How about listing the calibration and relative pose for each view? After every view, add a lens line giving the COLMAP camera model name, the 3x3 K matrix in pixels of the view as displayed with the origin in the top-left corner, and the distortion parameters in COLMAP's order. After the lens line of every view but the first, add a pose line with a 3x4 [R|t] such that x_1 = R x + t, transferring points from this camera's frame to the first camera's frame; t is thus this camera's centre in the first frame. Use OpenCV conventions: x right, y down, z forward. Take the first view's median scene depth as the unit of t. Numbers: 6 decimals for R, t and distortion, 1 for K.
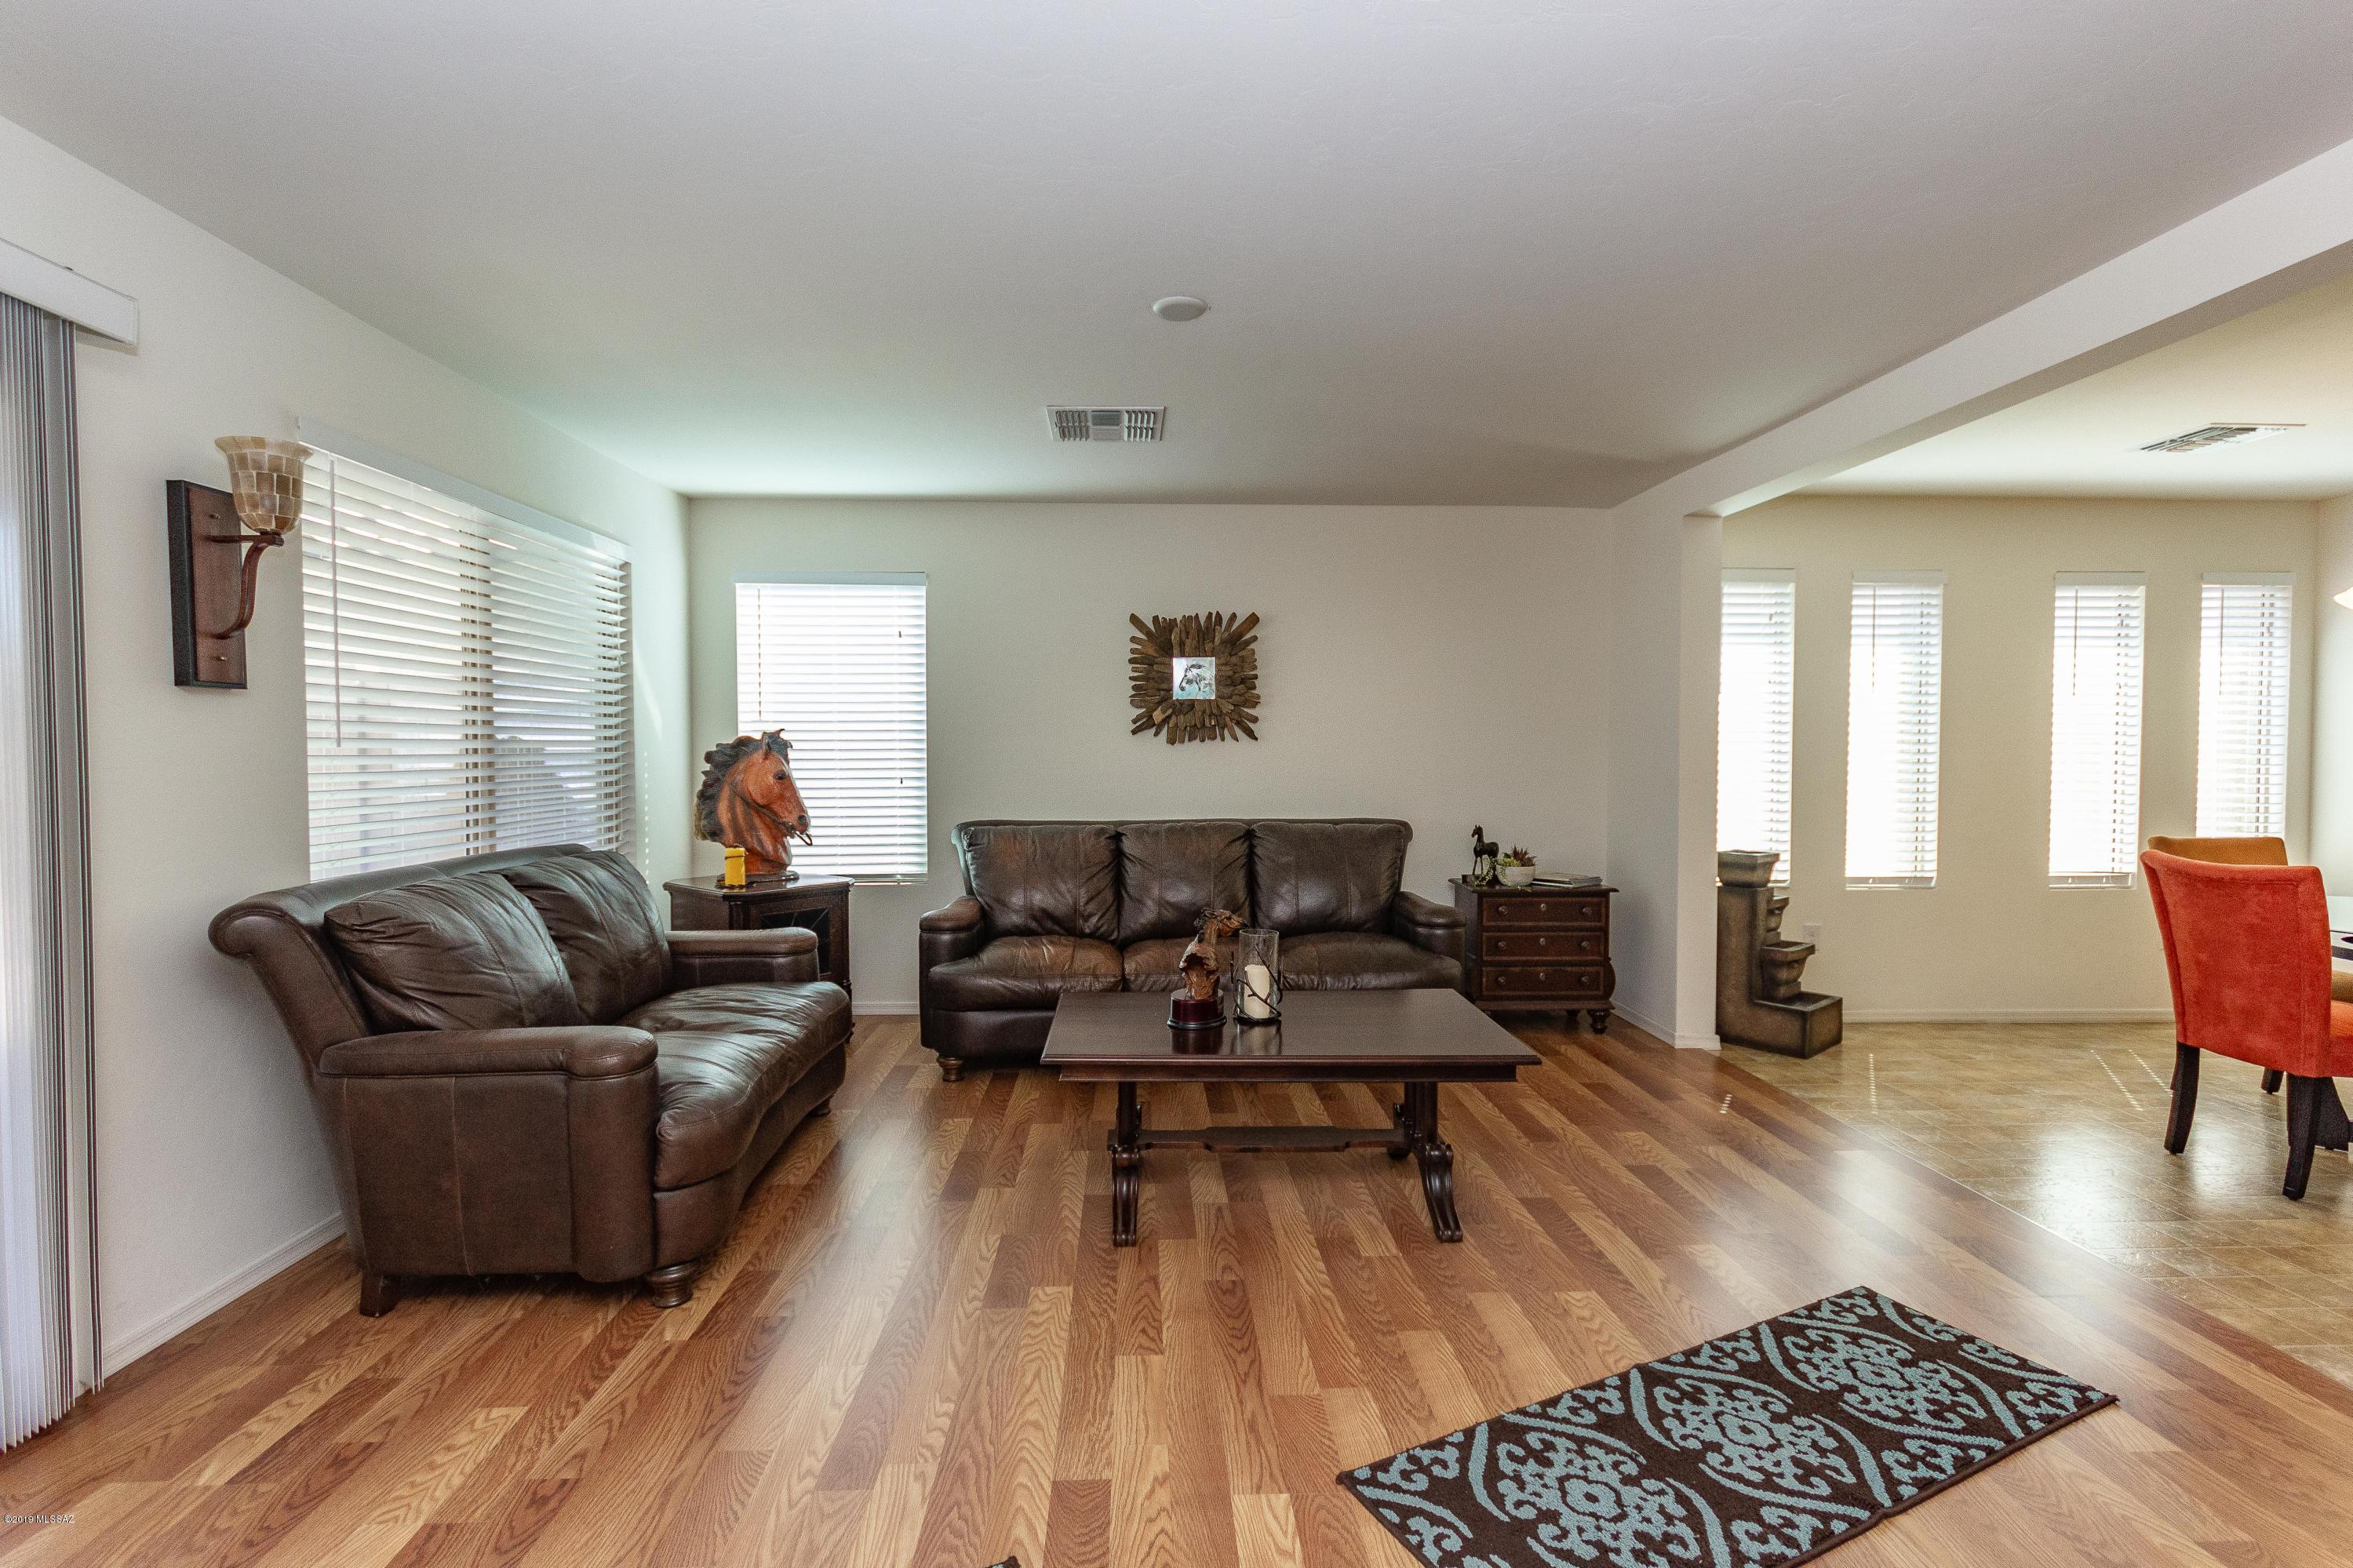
lens RADIAL K [[1083.5, 0, 1187.6], [0, 1083.5, 780.6], [0, 0, 1]] dist [0.008673, -0.000425]
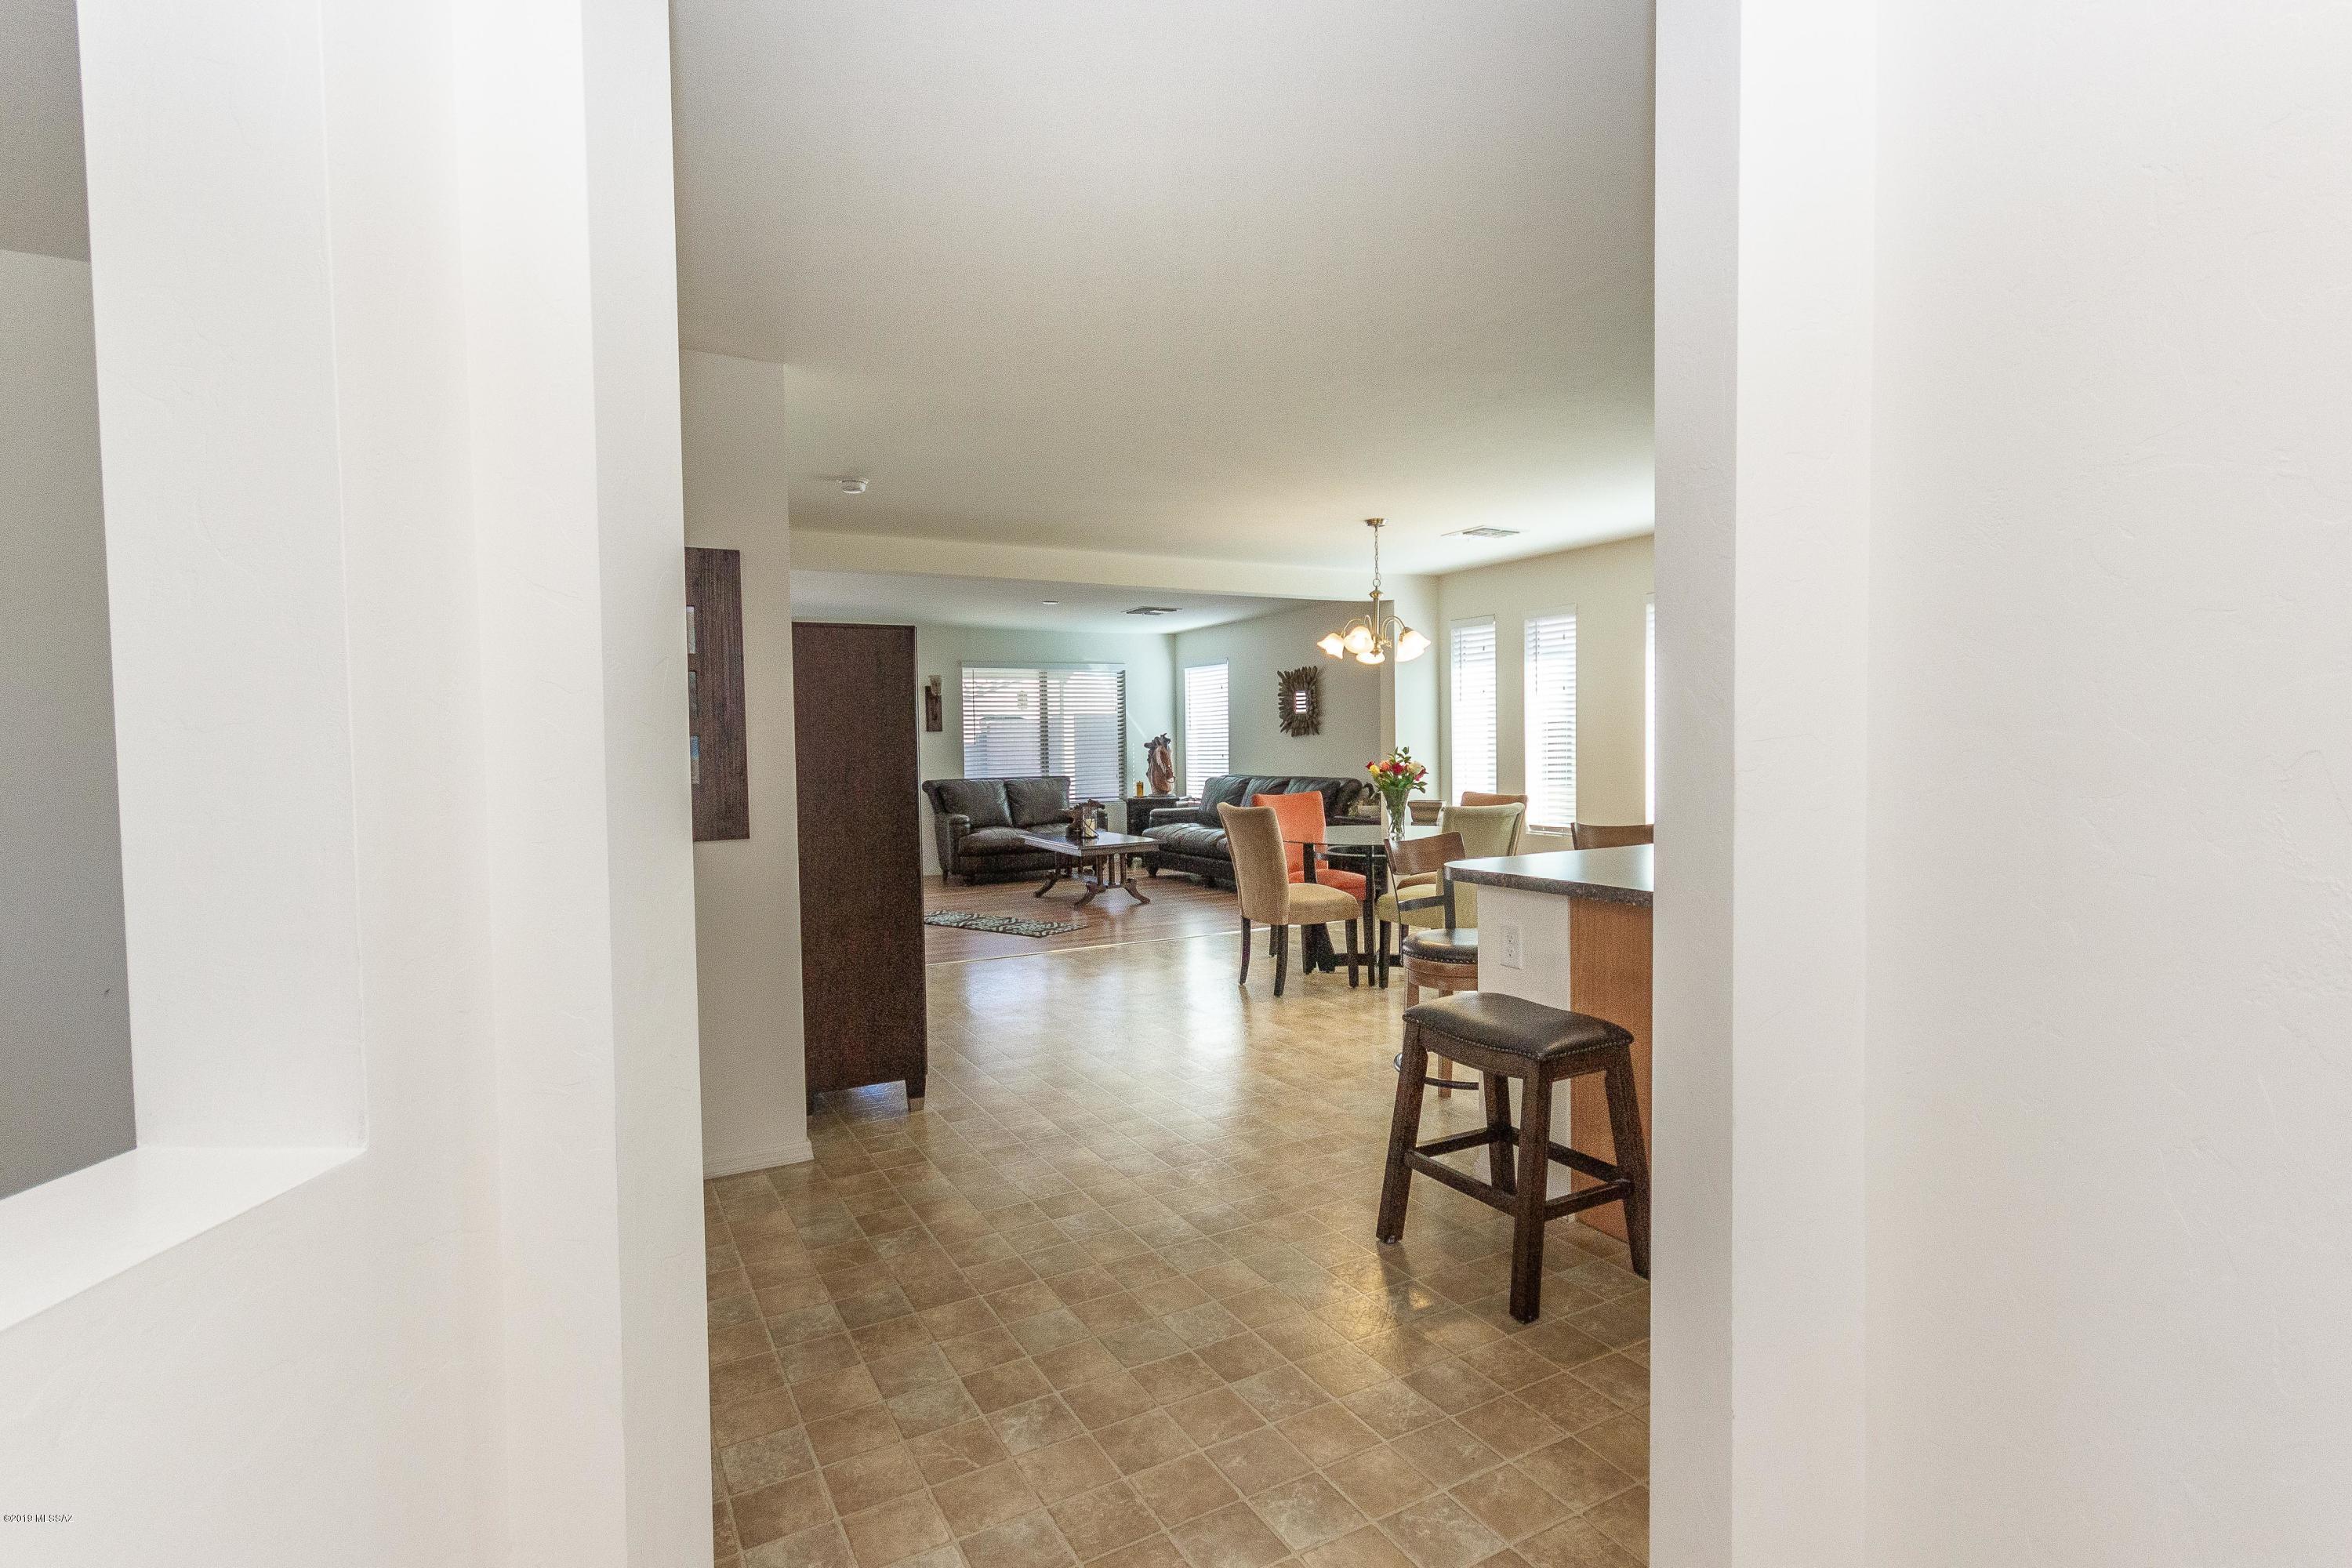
lens RADIAL K [[1083.2, 0, 1187.1], [0, 1083.2, 780.6], [0, 0, 1]] dist [0.008673, -0.000425]
pose [[0.467521, 0.022868, -0.883686, 1.602579], [-0.014098, 0.999731, 0.018413, 0.010206], [0.883870, 0.003850, 0.467717, -0.061337]]
